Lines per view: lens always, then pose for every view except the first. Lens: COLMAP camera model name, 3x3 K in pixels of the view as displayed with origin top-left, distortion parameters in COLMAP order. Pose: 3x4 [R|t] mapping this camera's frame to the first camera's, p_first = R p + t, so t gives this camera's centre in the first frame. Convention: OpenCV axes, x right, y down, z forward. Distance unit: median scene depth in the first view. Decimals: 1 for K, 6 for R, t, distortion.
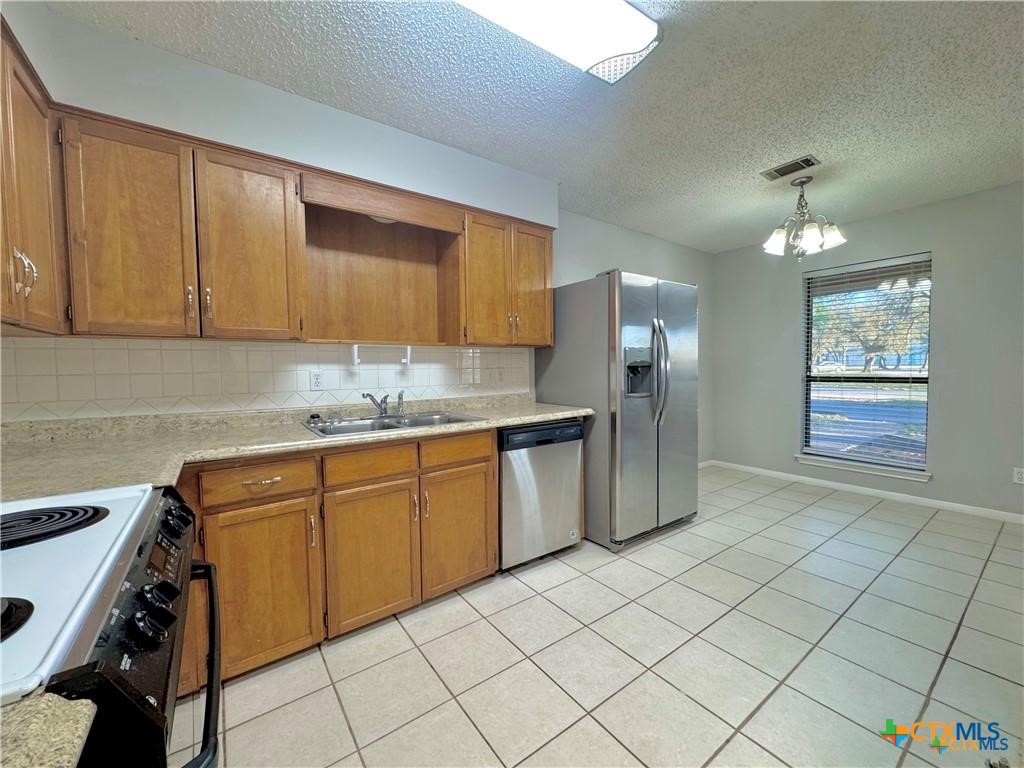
lens RADIAL K [[413.3, 0, 508.6], [0, 413.3, 384.5], [0, 0, 1]] dist [0.000103, 0.000003]
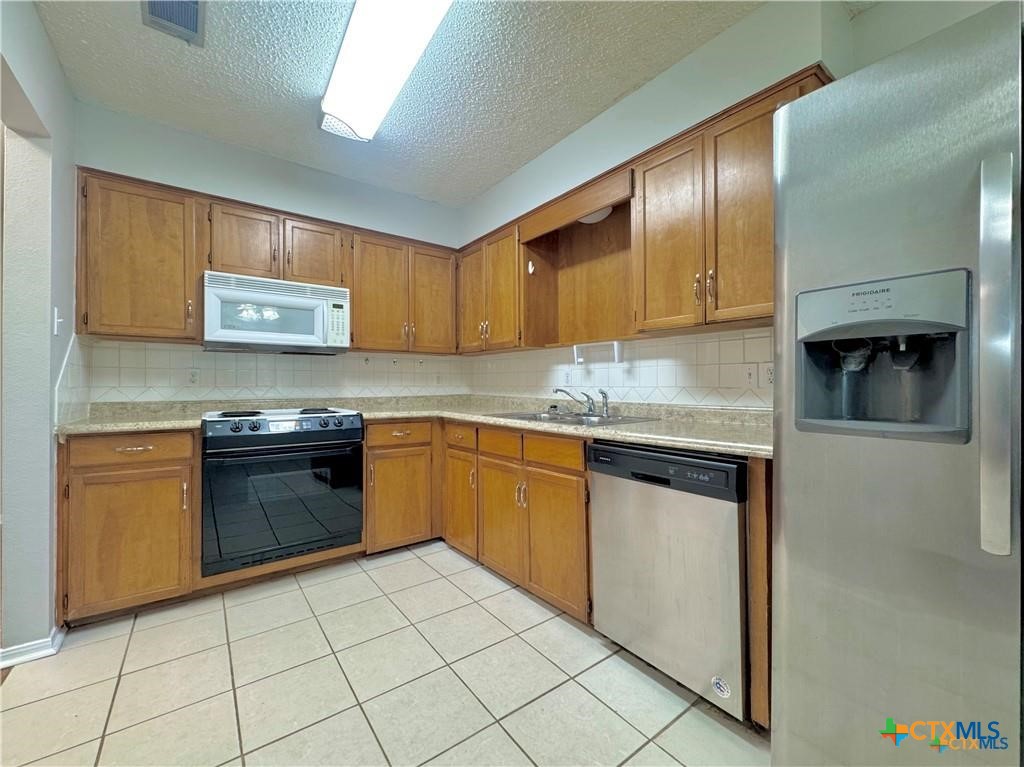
lens RADIAL K [[413.3, 0, 508.6], [0, 413.3, 384.0], [0, 0, 1]] dist [0.000103, 0.000003]
pose [[0.011630, 0.014386, -0.999829, 0.764745], [-0.038503, 0.999161, 0.013929, -0.002665], [0.999191, 0.038335, 0.012174, 0.852287]]
